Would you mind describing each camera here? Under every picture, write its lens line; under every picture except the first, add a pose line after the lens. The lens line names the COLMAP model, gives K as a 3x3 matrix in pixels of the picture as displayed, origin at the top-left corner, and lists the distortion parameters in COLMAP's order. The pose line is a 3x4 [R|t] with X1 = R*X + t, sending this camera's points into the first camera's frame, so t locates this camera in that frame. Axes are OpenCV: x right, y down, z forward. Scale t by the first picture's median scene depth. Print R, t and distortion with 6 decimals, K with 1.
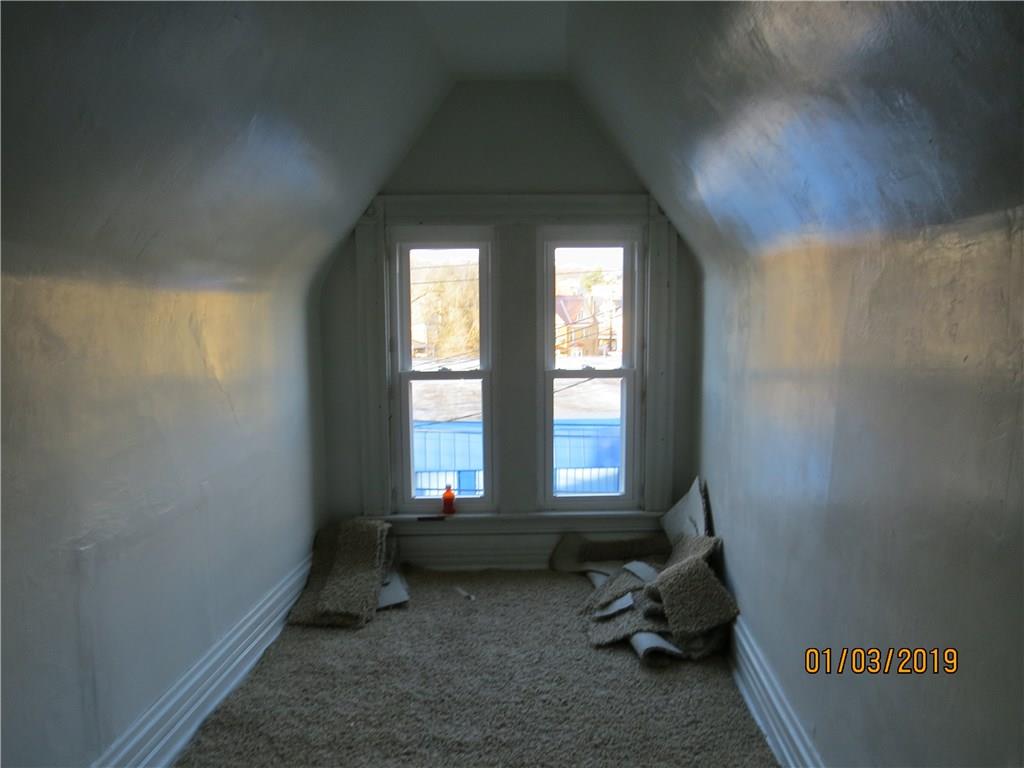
lens RADIAL K [[728.5, 0, 514.7], [0, 728.5, 384.9], [0, 0, 1]] dist [0.000425, -0.001979]
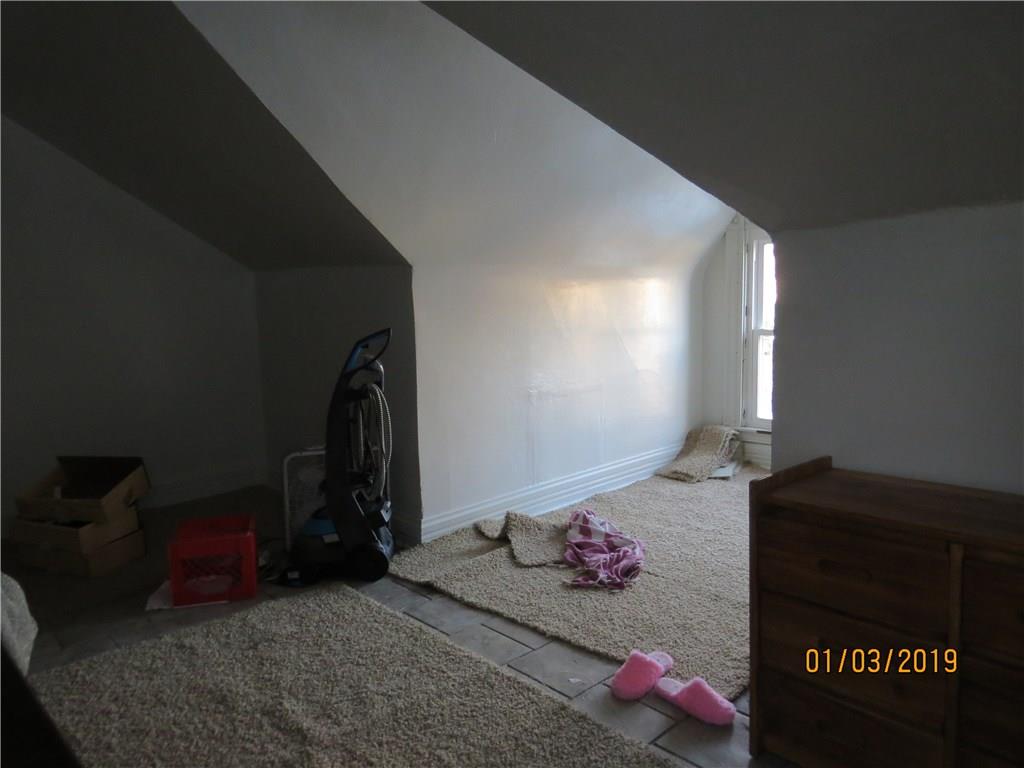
lens RADIAL K [[728.5, 0, 511.6], [0, 728.5, 383.5], [0, 0, 1]] dist [0.000425, -0.001979]
pose [[0.727571, 0.071234, -0.682324, 0.538194], [-0.054454, 0.997453, 0.046068, 0.053905], [0.683868, 0.003638, 0.729597, -0.423417]]
